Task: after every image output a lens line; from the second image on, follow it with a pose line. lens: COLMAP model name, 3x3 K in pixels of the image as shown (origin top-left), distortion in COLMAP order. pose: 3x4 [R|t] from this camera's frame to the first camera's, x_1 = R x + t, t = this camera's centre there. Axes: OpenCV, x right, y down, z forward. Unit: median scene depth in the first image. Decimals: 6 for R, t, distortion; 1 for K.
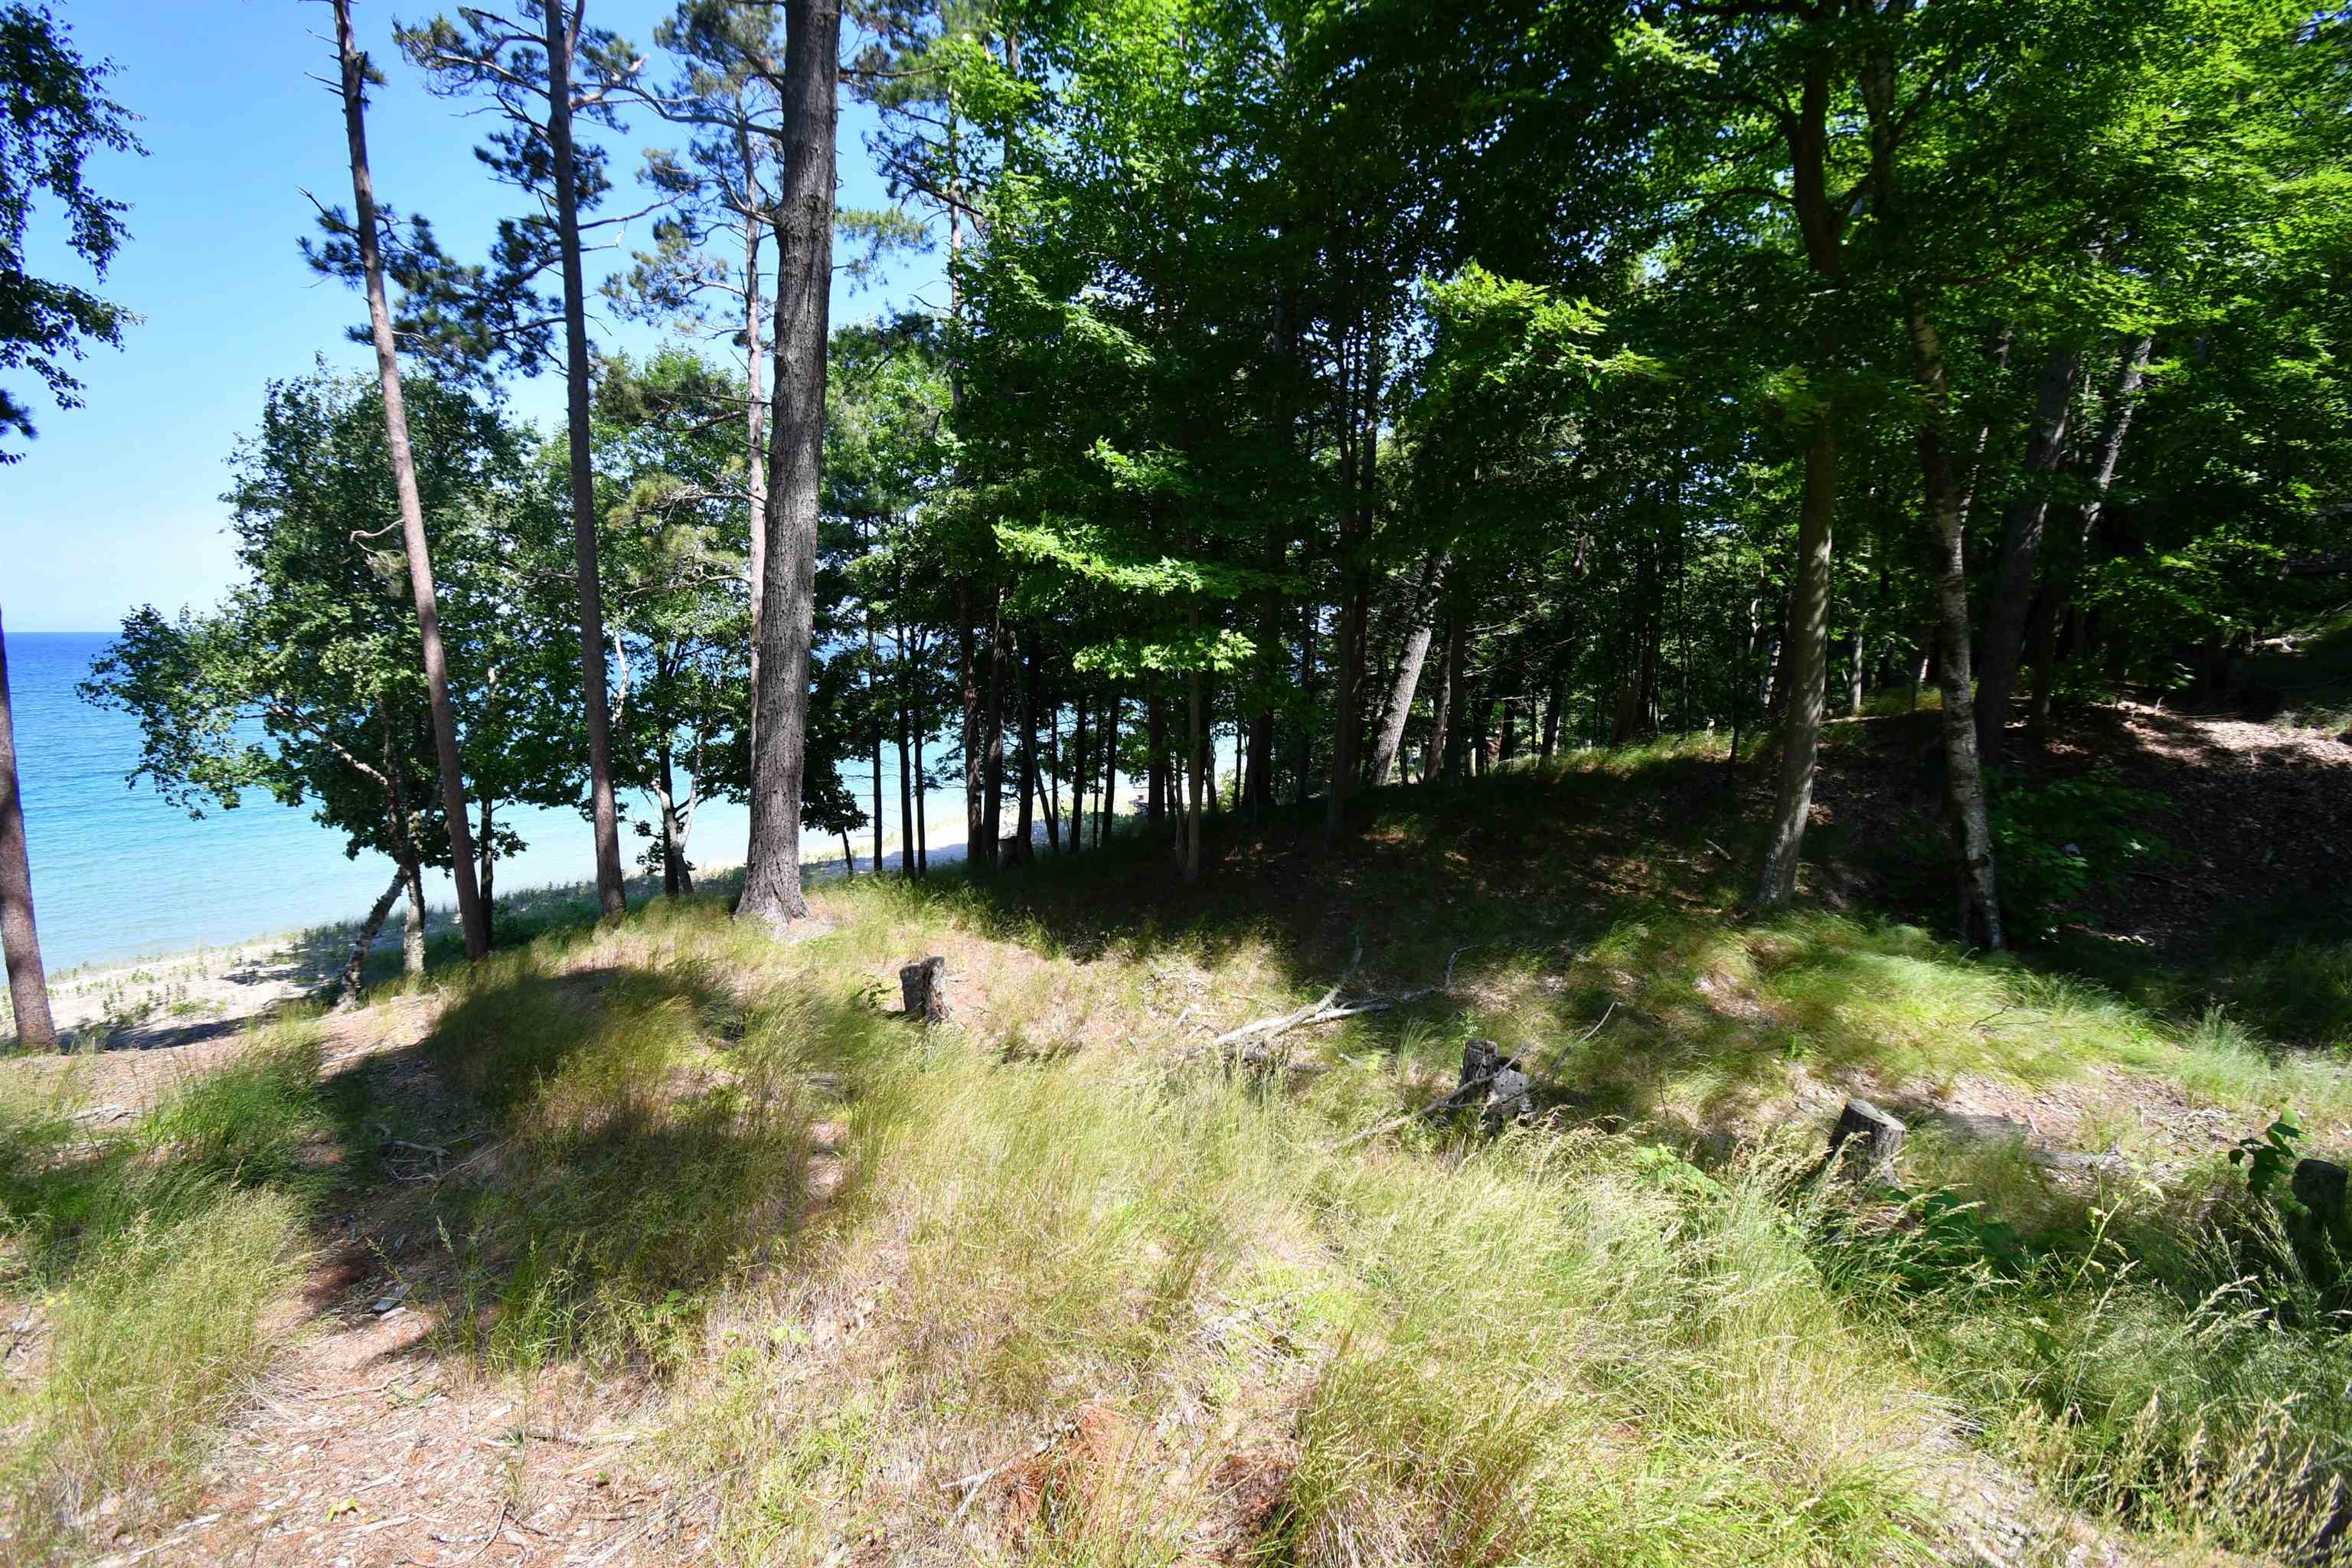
lens RADIAL K [[1023.6, 0, 1168.6], [0, 1023.6, 780.9], [0, 0, 1]] dist [0.007042, -0.021098]
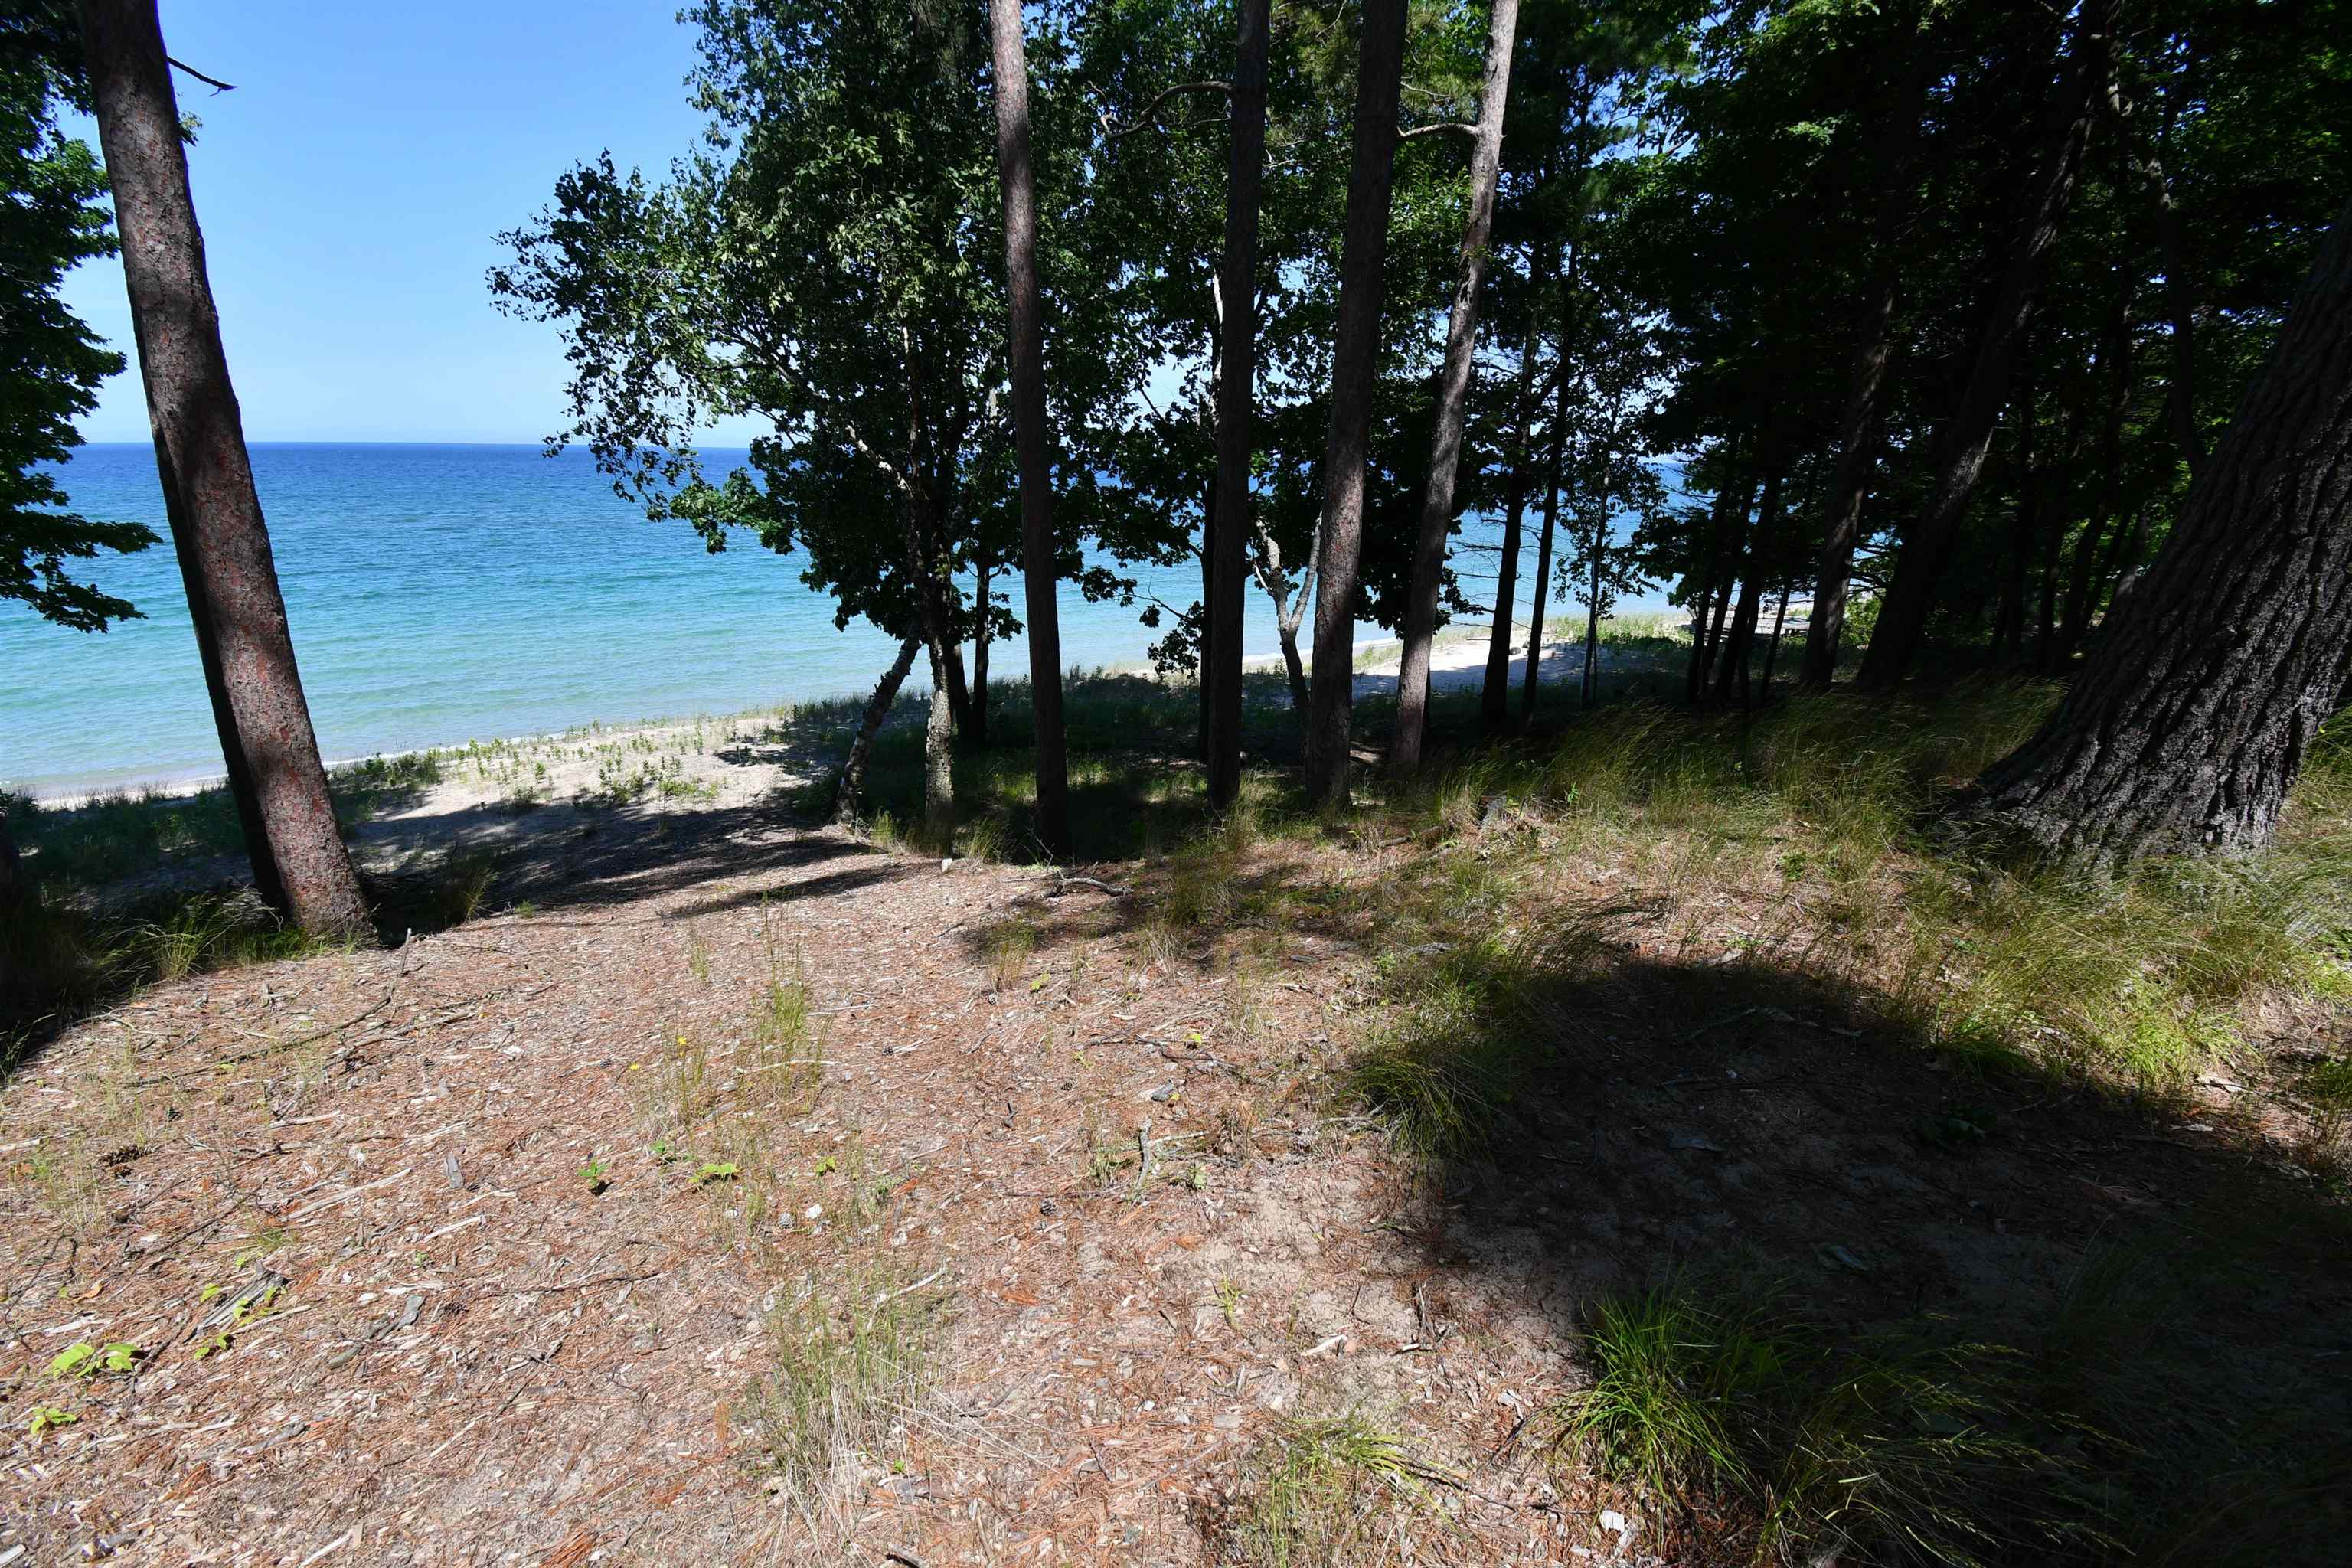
lens RADIAL K [[1019.7, 0, 1176.0], [0, 1019.7, 784.0], [0, 0, 1]] dist [0.003356, -0.017959]
pose [[0.941453, 0.107849, -0.319430, -0.287863], [-0.052520, 0.982803, 0.177030, 0.043547], [0.333030, -0.149889, 0.930927, 0.323417]]
